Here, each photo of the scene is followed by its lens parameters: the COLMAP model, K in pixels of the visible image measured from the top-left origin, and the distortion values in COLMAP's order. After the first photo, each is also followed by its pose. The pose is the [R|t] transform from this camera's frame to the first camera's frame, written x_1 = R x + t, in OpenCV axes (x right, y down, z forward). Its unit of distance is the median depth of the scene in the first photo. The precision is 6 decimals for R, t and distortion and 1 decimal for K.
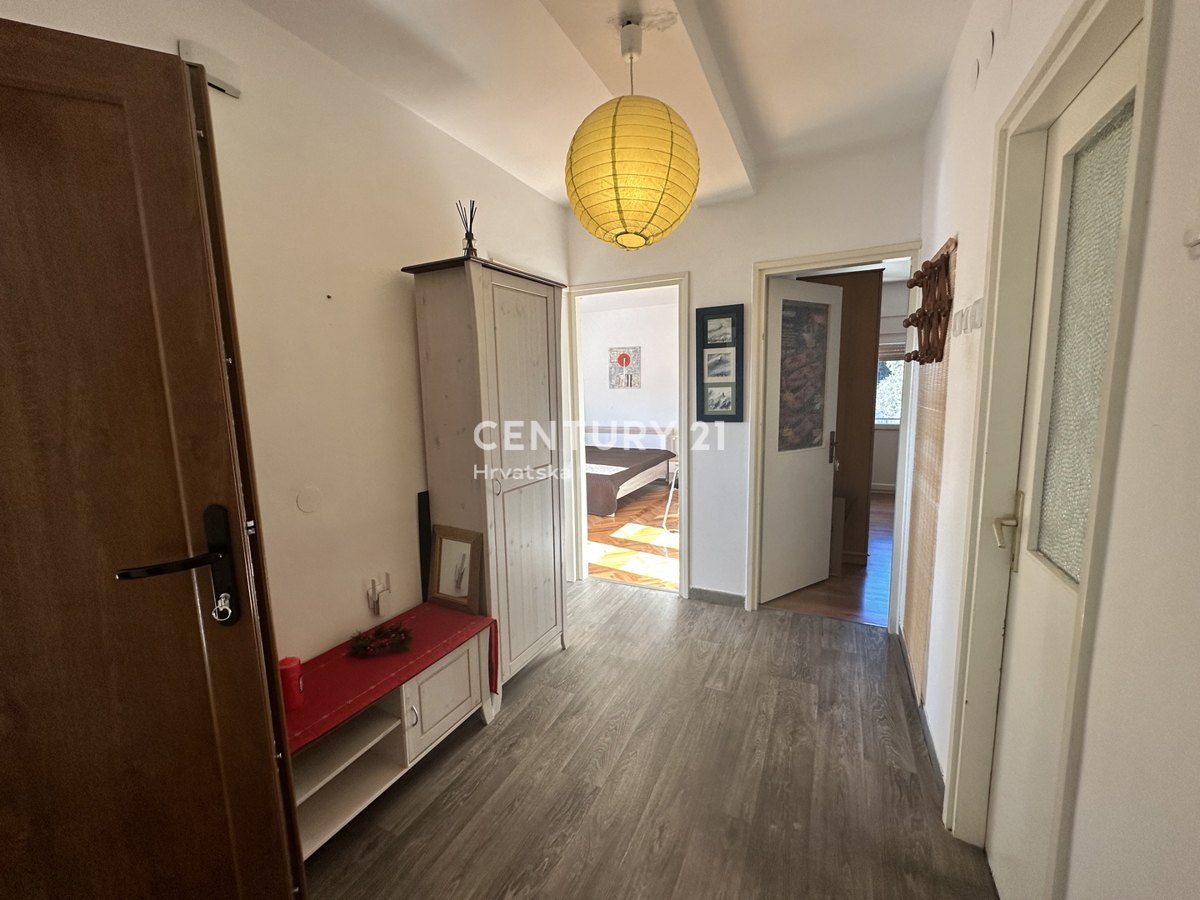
lens RADIAL K [[479.8, 0, 598.4], [0, 479.8, 447.0], [0, 0, 1]] dist [-0.001793, -0.000150]
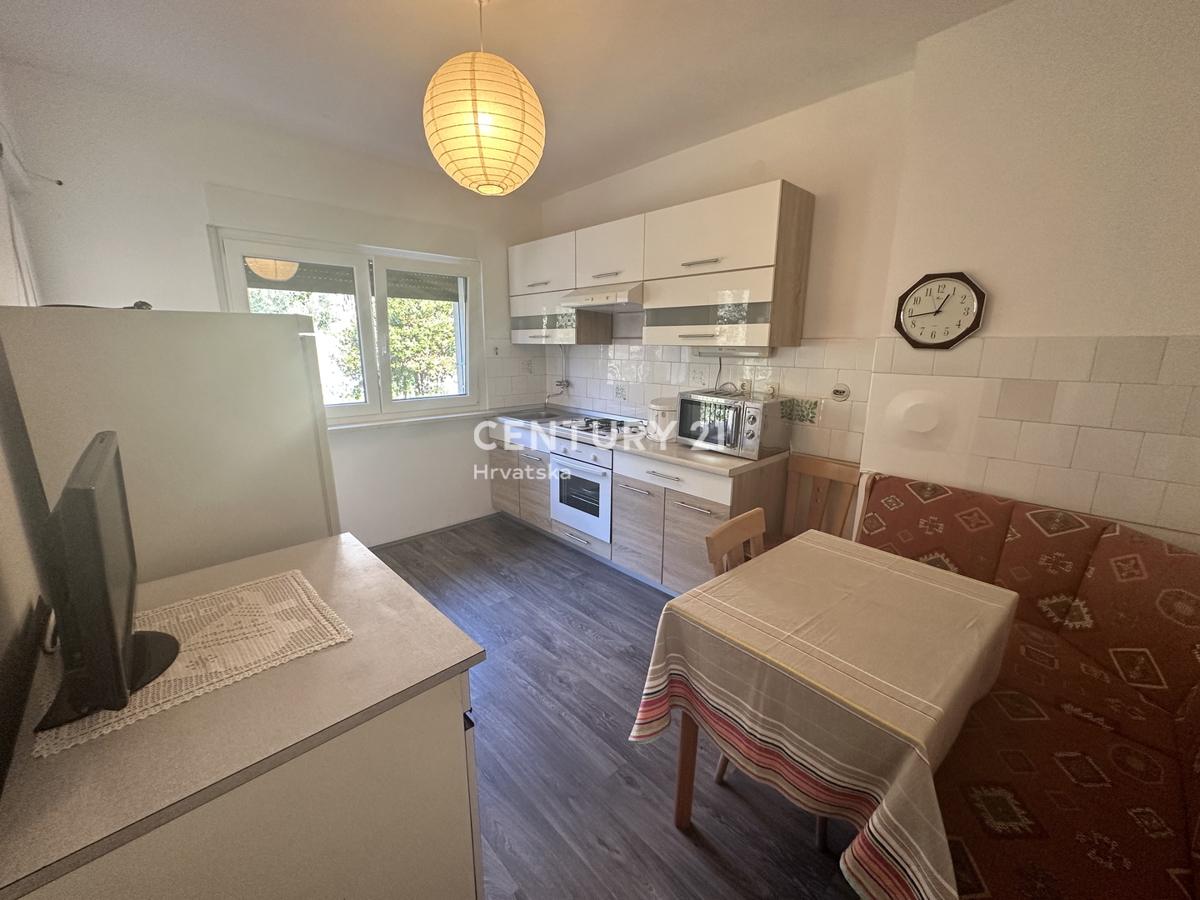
lens RADIAL K [[479.8, 0, 600.2], [0, 479.8, 450.7], [0, 0, 1]] dist [-0.001793, -0.000150]
pose [[0.359774, -0.192988, 0.912863, -0.682034], [0.110333, 0.980310, 0.163763, -0.121261], [-0.926493, 0.041801, 0.373983, 0.741084]]
